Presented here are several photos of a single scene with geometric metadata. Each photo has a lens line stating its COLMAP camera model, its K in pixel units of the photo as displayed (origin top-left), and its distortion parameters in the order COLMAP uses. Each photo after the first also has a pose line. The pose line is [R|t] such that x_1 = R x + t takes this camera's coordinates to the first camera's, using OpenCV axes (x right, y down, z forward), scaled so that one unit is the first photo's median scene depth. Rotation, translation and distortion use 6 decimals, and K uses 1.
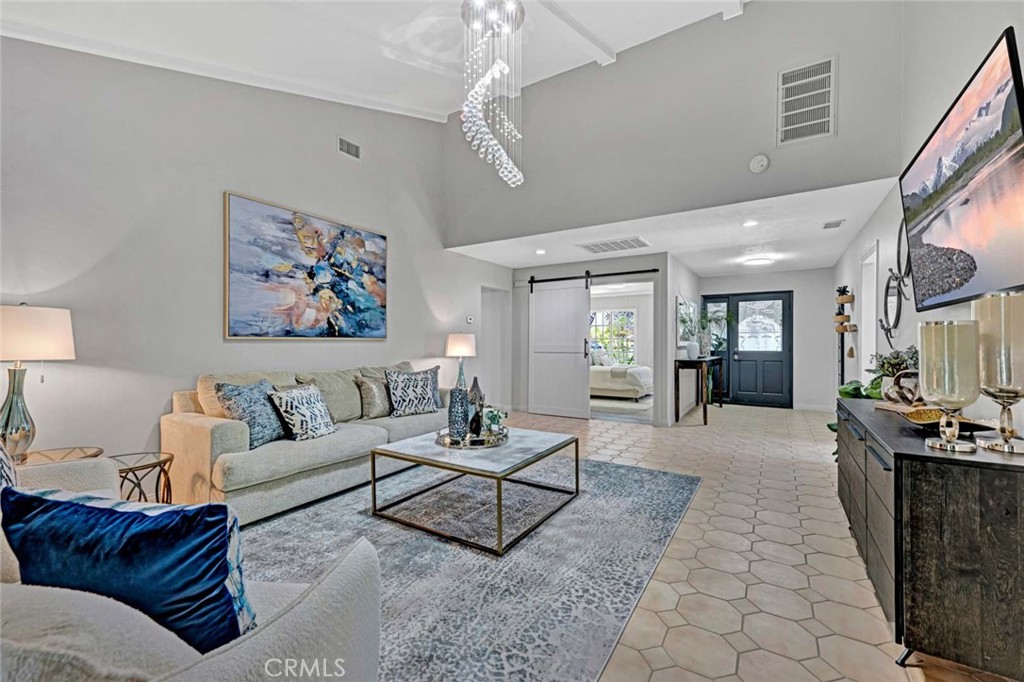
lens RADIAL K [[420.5, 0, 518.9], [0, 420.5, 343.6], [0, 0, 1]] dist [0.002754, -0.001935]
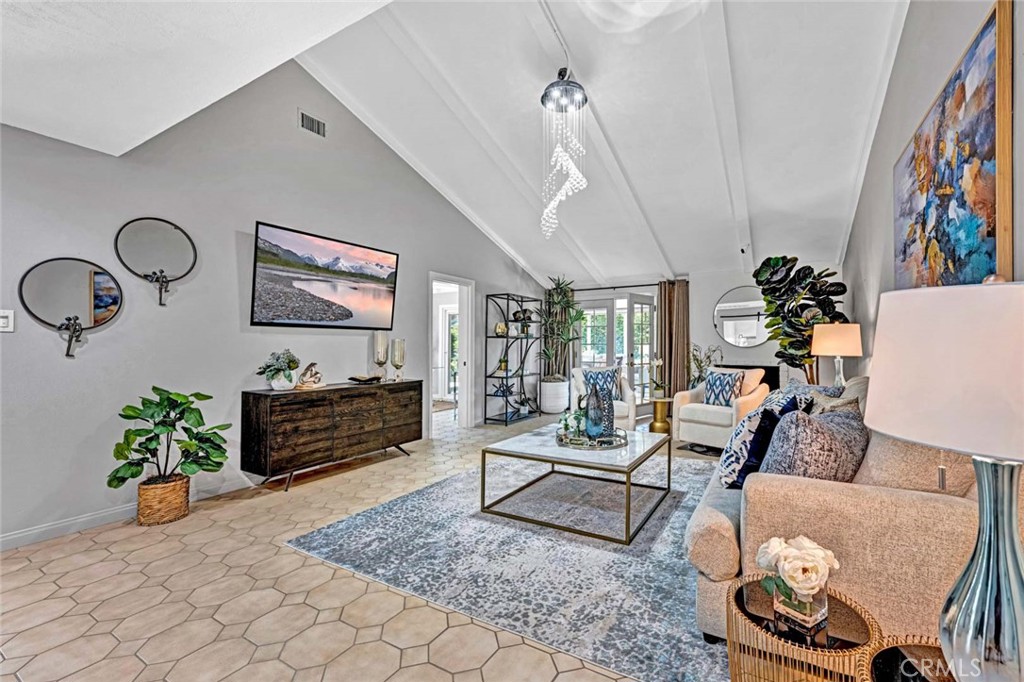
lens RADIAL K [[420.5, 0, 520.0], [0, 420.5, 341.0], [0, 0, 1]] dist [0.002754, -0.001935]
pose [[-0.999529, 0.003658, -0.030470, 0.060793], [0.003831, 0.999977, -0.005632, -0.005744], [0.030448, -0.005746, -0.999520, 1.463326]]
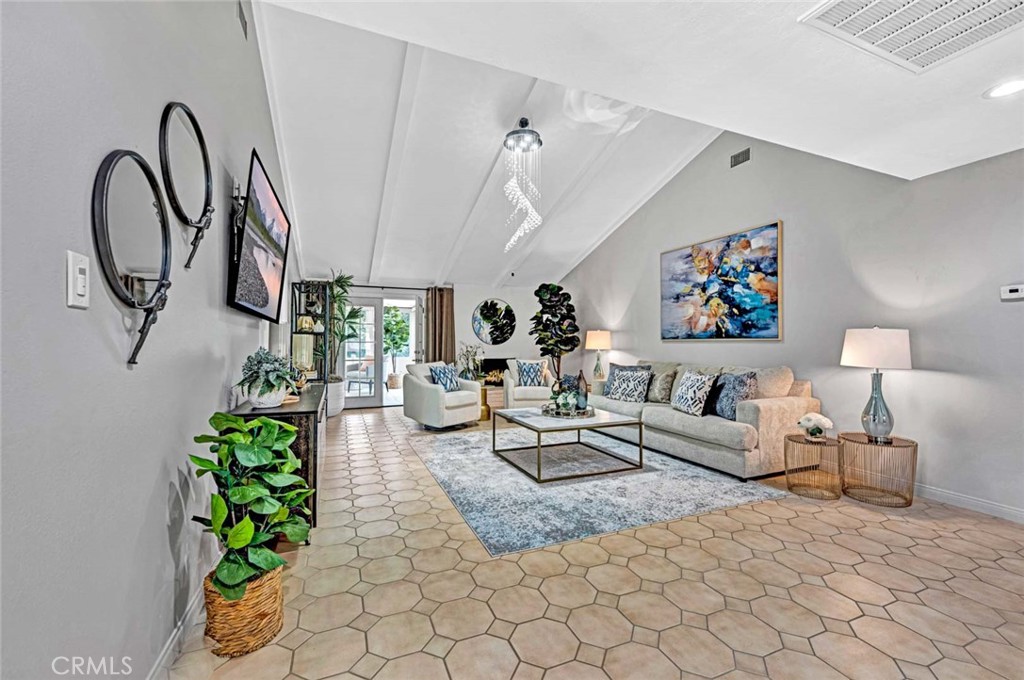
lens RADIAL K [[413.1, 0, 510.3], [0, 413.1, 337.2], [0, 0, 1]] dist [0.000101, -0.000035]
pose [[-0.593946, -0.011496, -0.804422, 0.794054], [-0.004800, 0.999931, -0.010746, -0.004108], [0.804490, -0.002521, -0.593960, 1.197173]]
